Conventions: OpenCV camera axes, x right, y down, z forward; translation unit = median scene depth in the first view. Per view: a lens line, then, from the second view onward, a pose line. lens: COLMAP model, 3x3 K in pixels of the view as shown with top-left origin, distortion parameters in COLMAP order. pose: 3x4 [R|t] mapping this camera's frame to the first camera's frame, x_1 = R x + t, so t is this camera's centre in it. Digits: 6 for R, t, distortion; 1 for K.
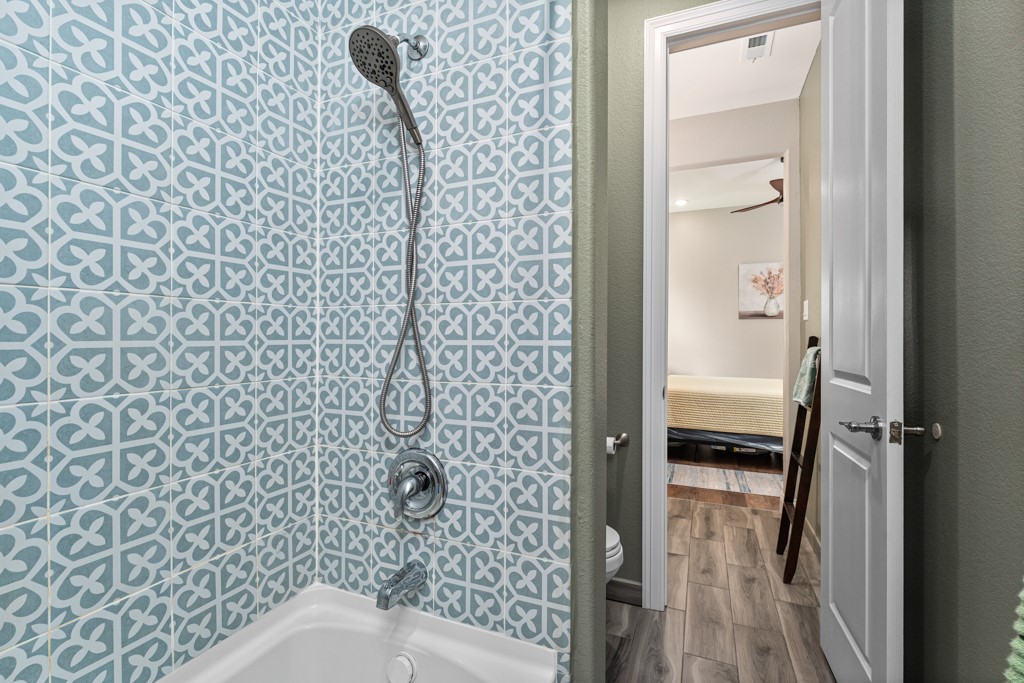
lens RADIAL K [[472.8, 0, 508.4], [0, 472.8, 340.1], [0, 0, 1]] dist [-0.003758, -0.001804]
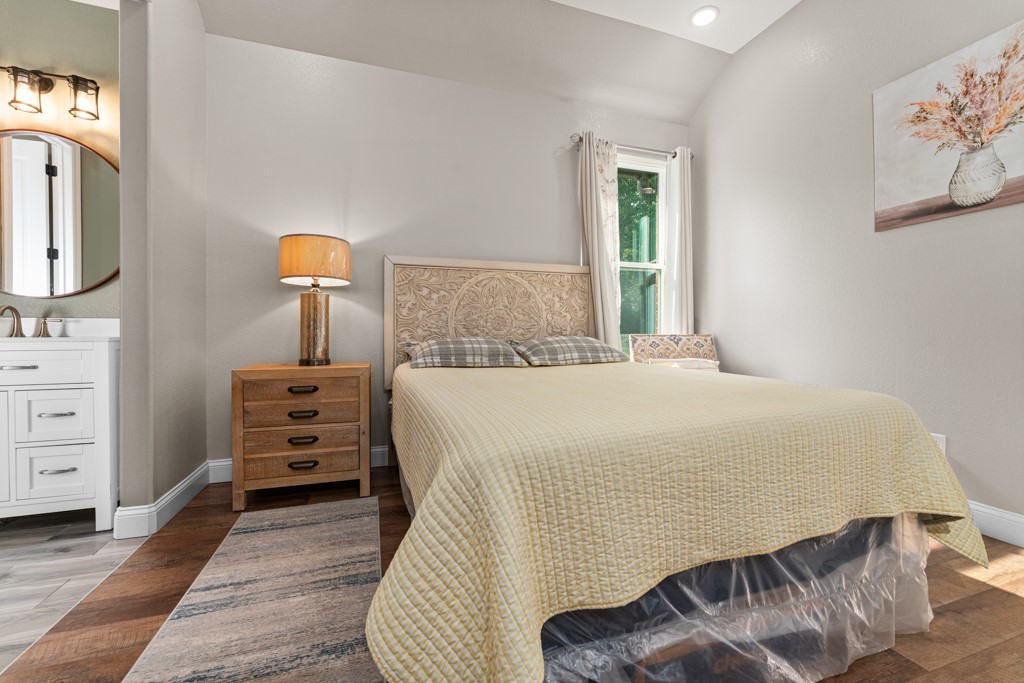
lens RADIAL K [[416.3, 0, 510.4], [0, 416.3, 338.5], [0, 0, 1]] dist [-0.002971, 0.000069]
pose [[0.659806, 0.001427, -0.751434, 3.628070], [0.000883, 0.999996, 0.002675, 0.278544], [0.751435, -0.002428, 0.659803, 3.628735]]
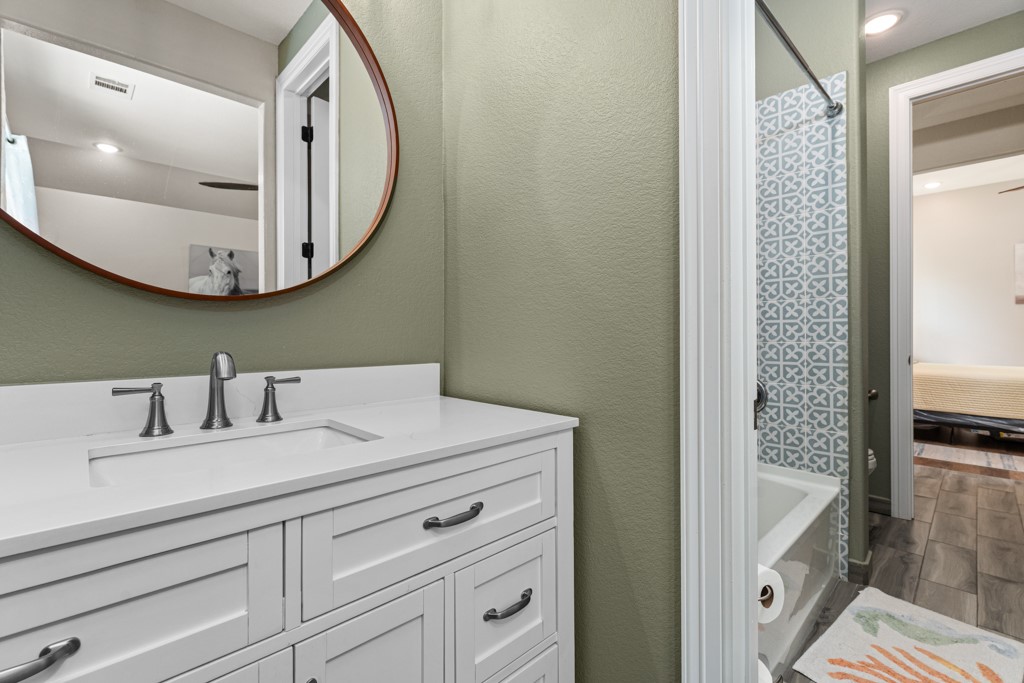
lens RADIAL K [[451.9, 0, 514.7], [0, 451.9, 334.0], [0, 0, 1]] dist [-0.003494, 0.000798]
pose [[0.918947, -0.007504, -0.394310, -0.375070], [0.006972, 0.999972, -0.002783, 0.057470], [0.394320, -0.000192, 0.918973, -1.181881]]
